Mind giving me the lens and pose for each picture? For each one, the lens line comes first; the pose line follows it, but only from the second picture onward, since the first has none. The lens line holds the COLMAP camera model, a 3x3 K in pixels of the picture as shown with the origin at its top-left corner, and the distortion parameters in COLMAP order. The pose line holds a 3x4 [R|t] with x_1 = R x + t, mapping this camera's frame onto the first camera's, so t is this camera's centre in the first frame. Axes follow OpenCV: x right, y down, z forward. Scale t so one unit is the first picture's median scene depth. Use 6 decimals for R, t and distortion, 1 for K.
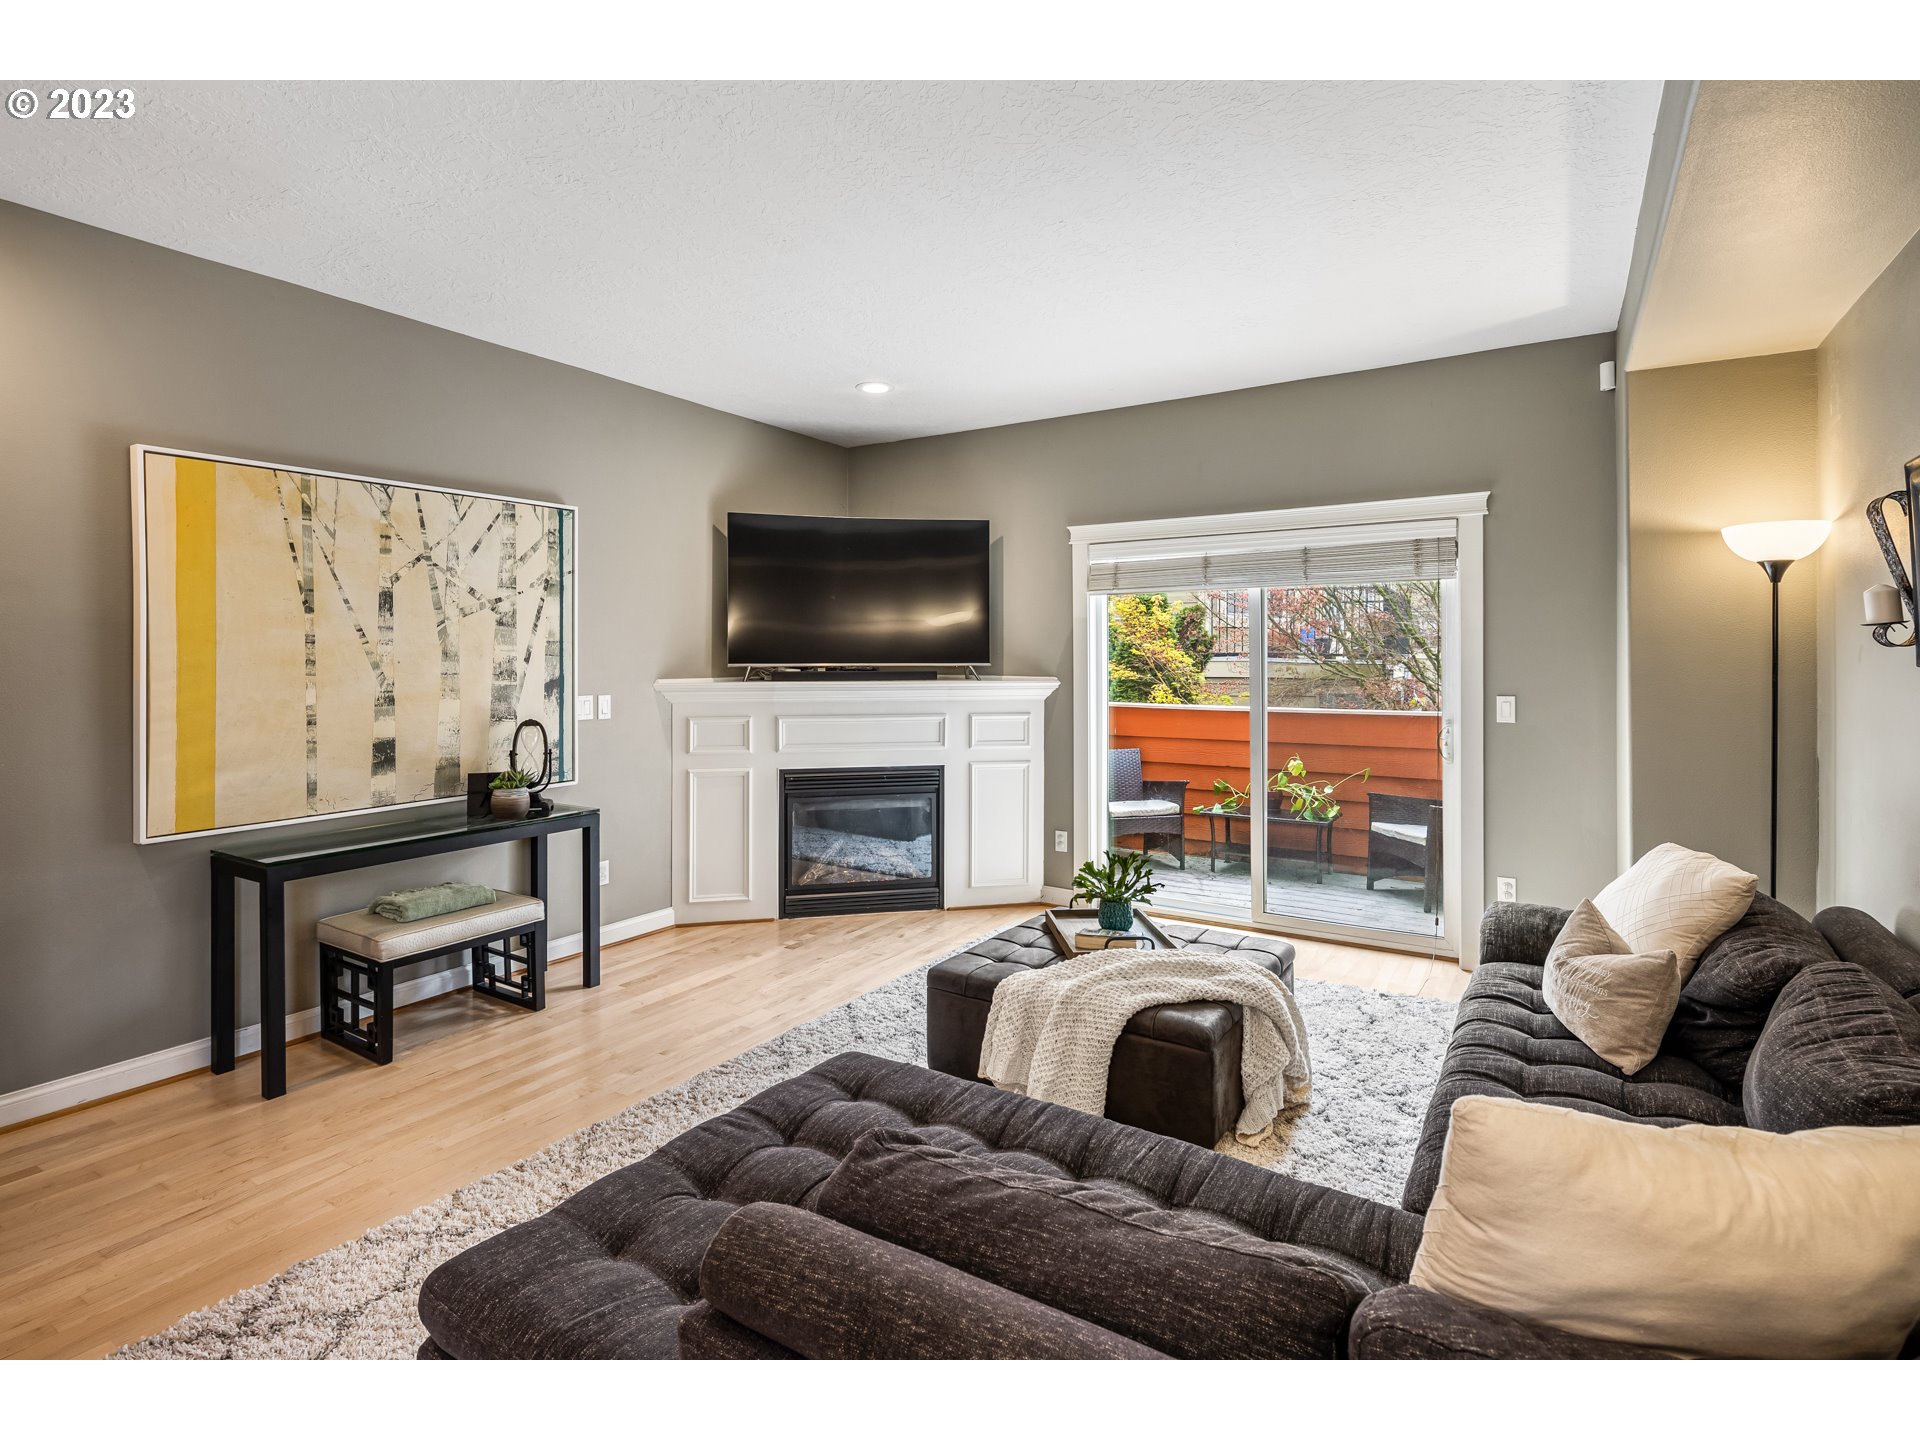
lens RADIAL K [[938.7, 0, 964.6], [0, 938.7, 661.0], [0, 0, 1]] dist [0.003377, 0.000299]
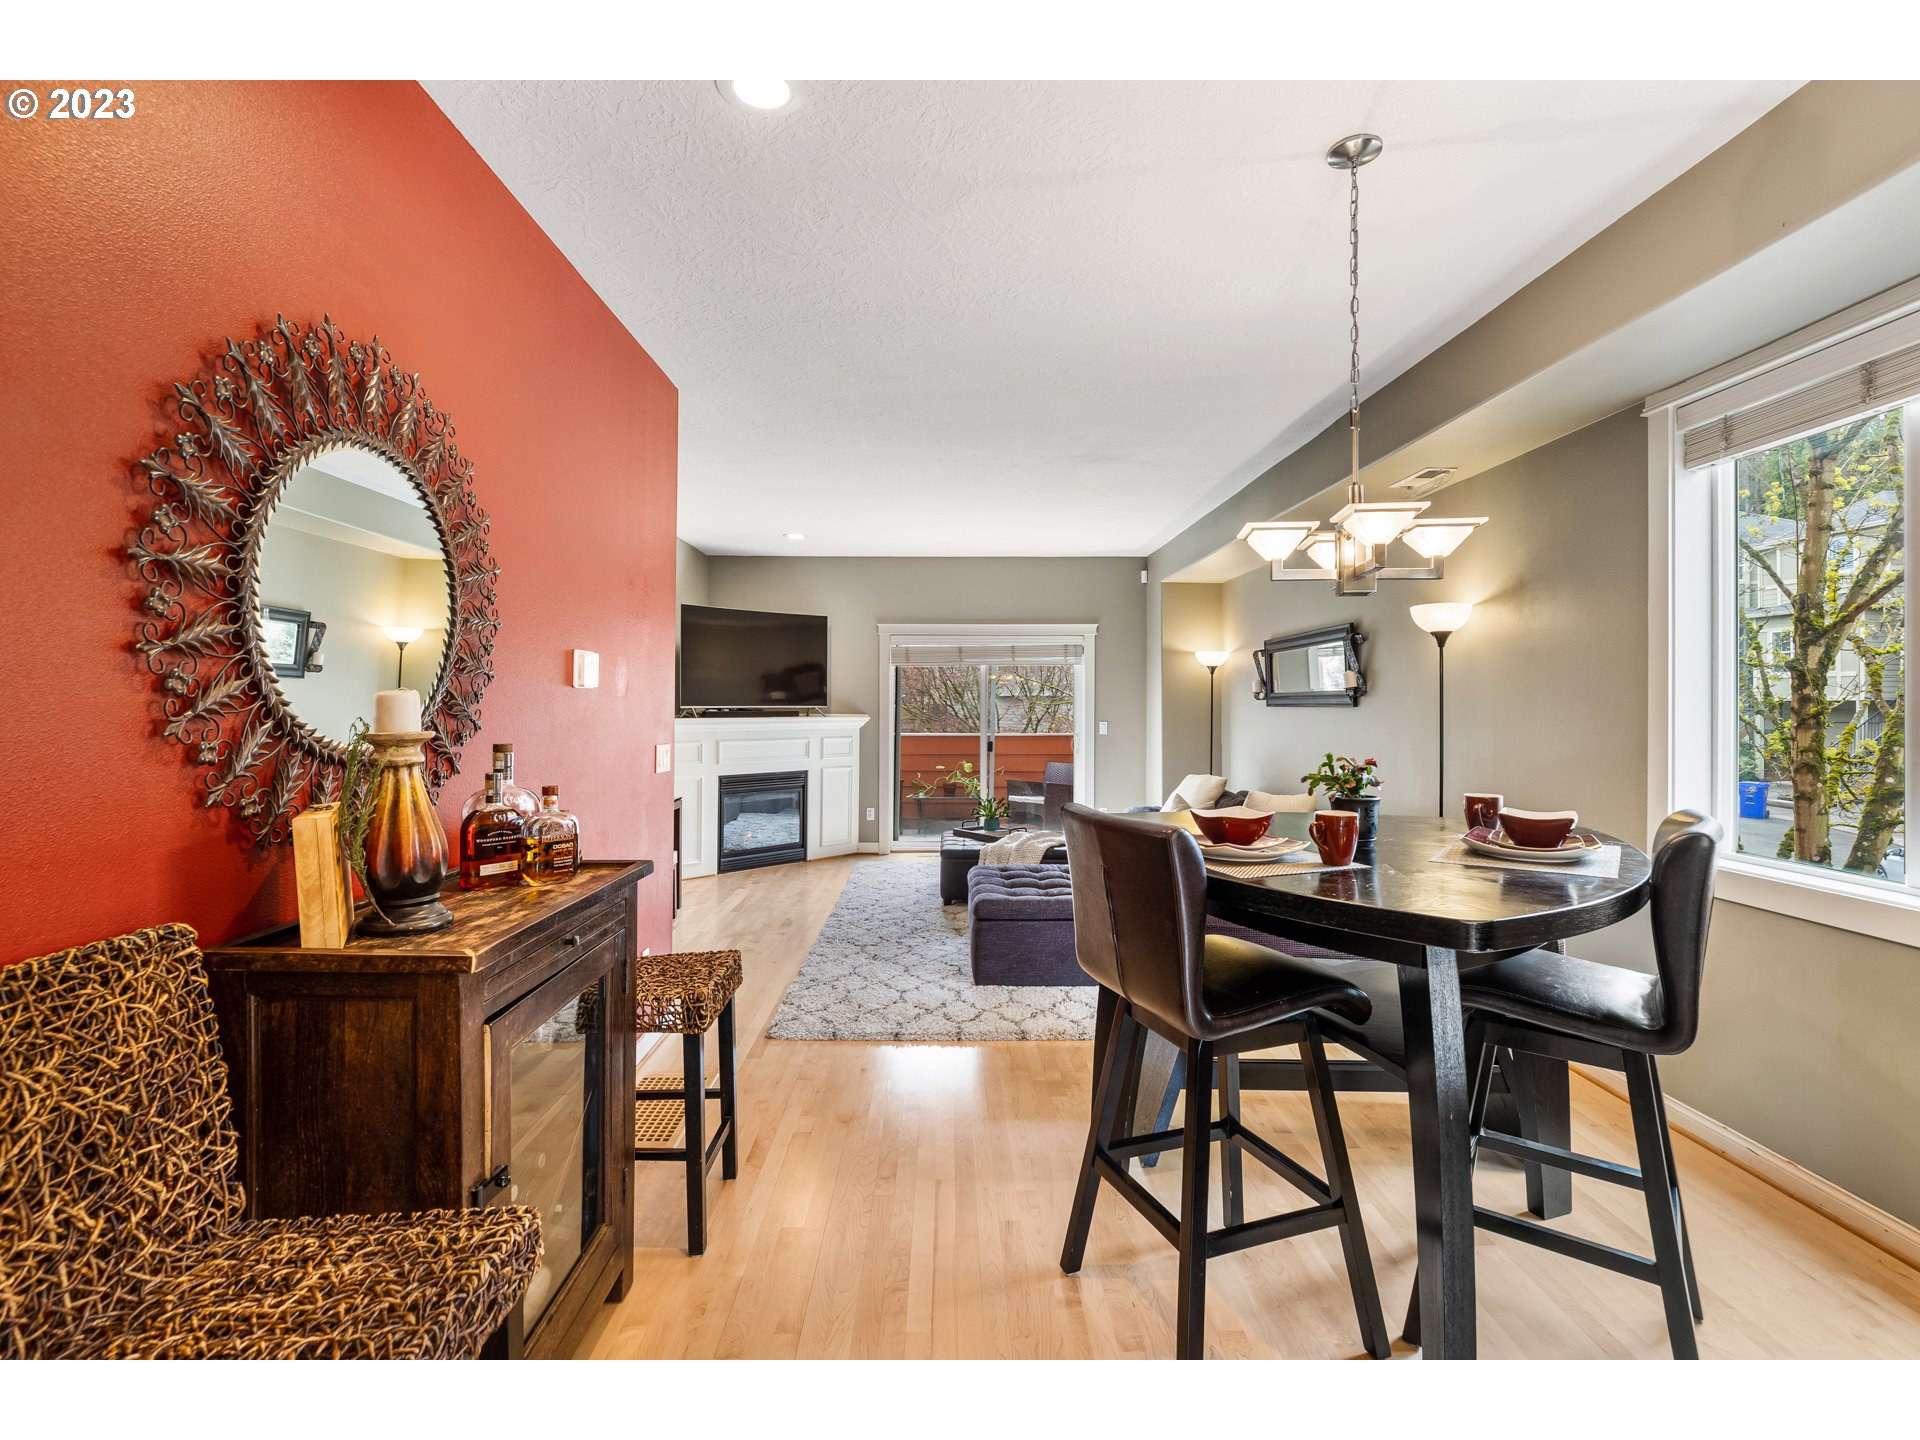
lens RADIAL K [[869.2, 0, 958.9], [0, 869.2, 707.6], [0, 0, 1]] dist [0.004322, -0.000061]
pose [[0.843698, -0.000713, 0.536818, -0.758124], [-0.000607, 0.999997, 0.002283, 0.002008], [-0.536818, -0.002251, 0.843695, -0.480164]]
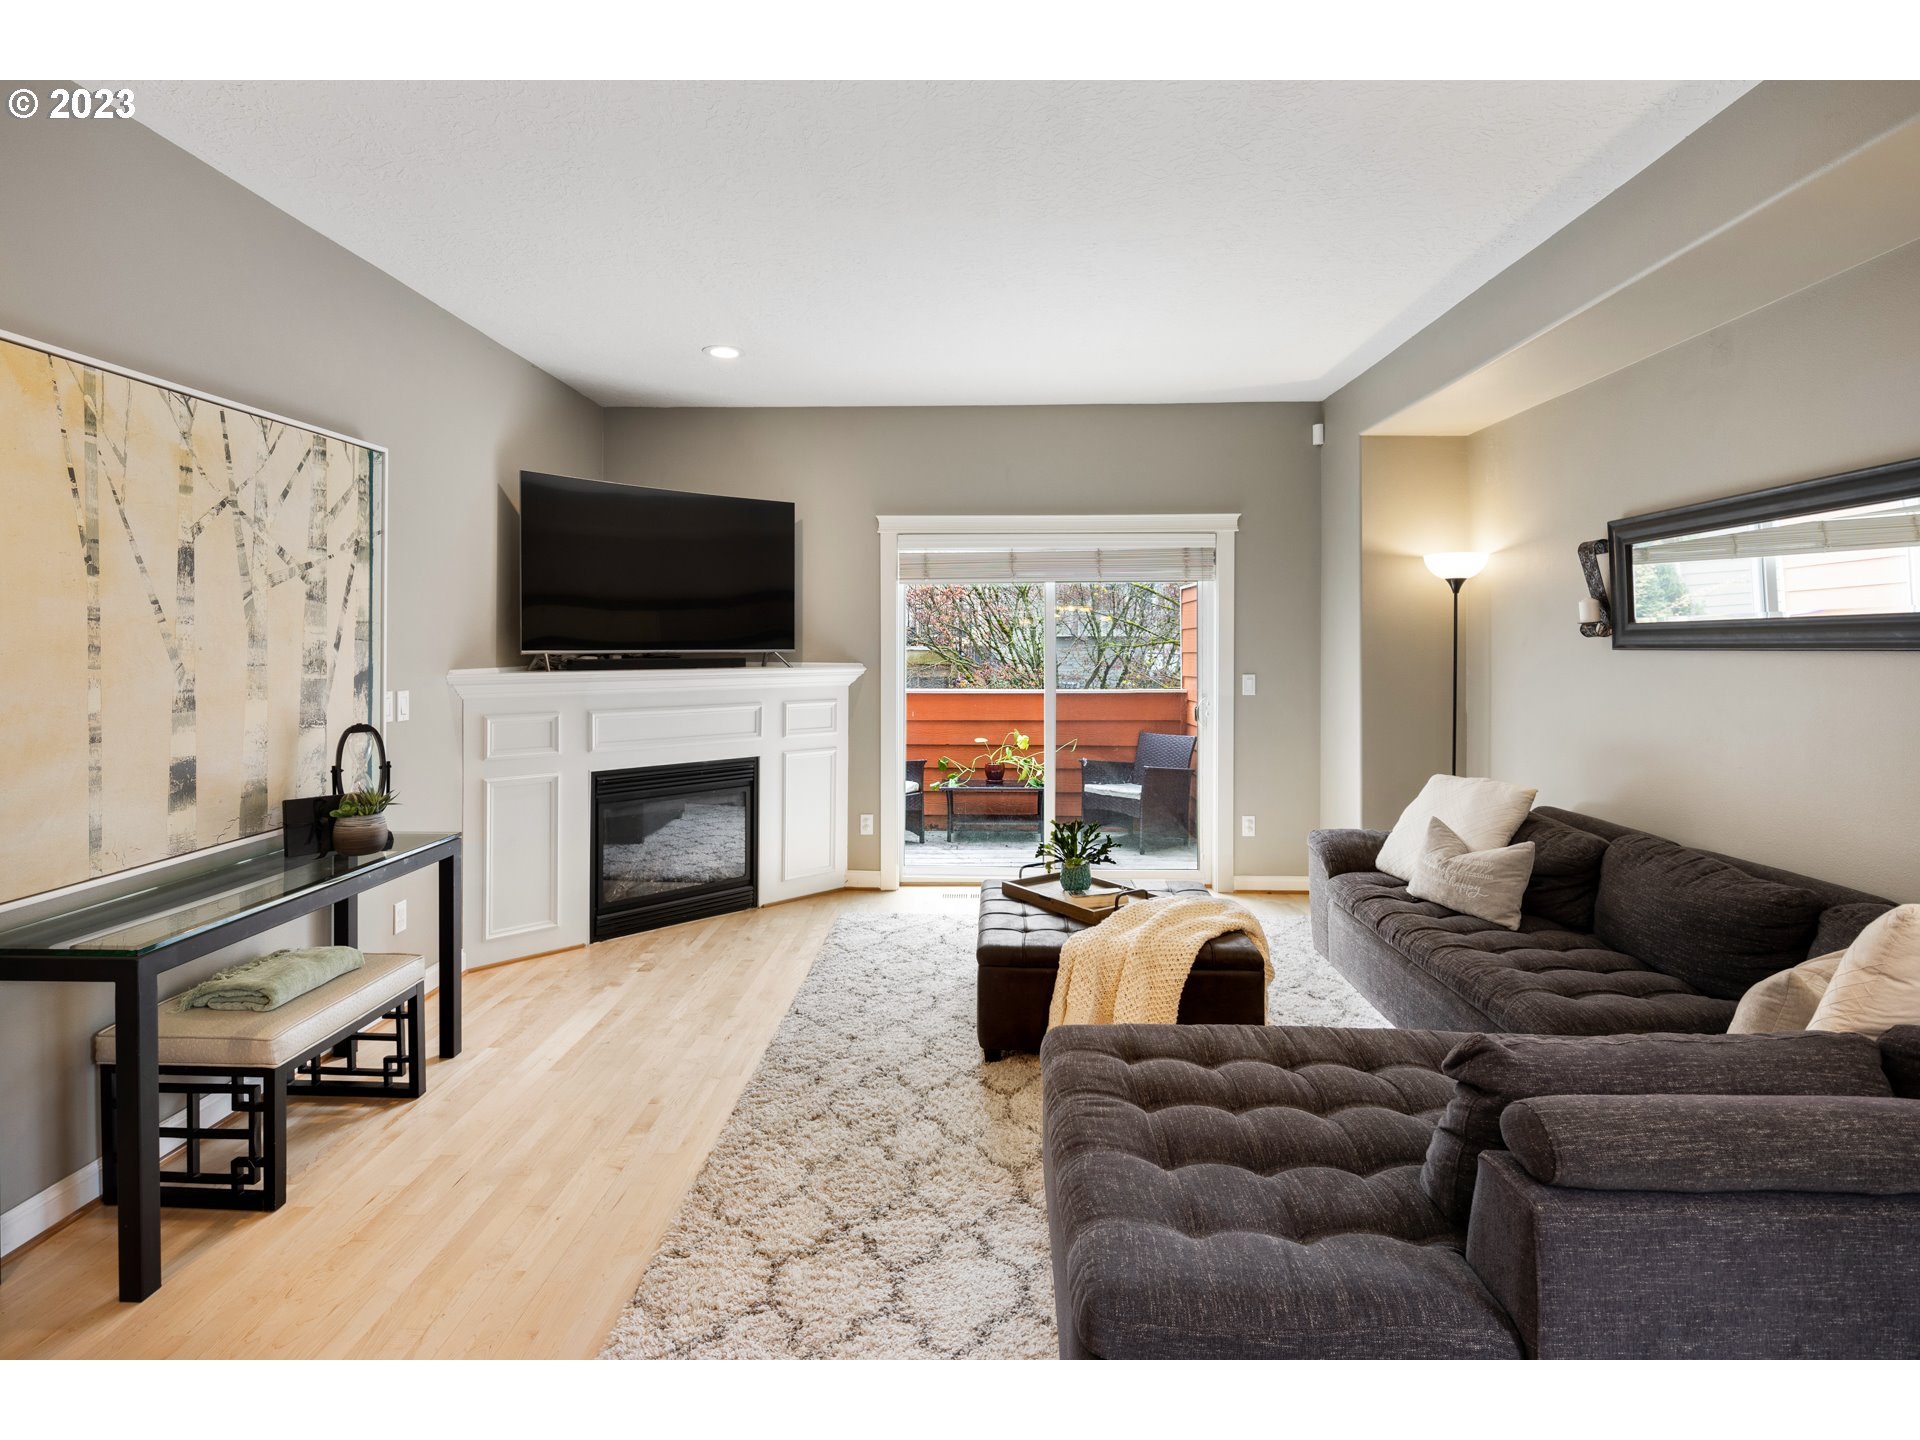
lens RADIAL K [[934.8, 0, 965.6], [0, 934.8, 650.0], [0, 0, 1]] dist [0.001389, 0.000048]
pose [[0.864725, -0.001829, 0.502243, -0.404061], [0.000821, 0.999997, 0.002227, 0.000953], [-0.502246, -0.001513, 0.864724, 0.094002]]
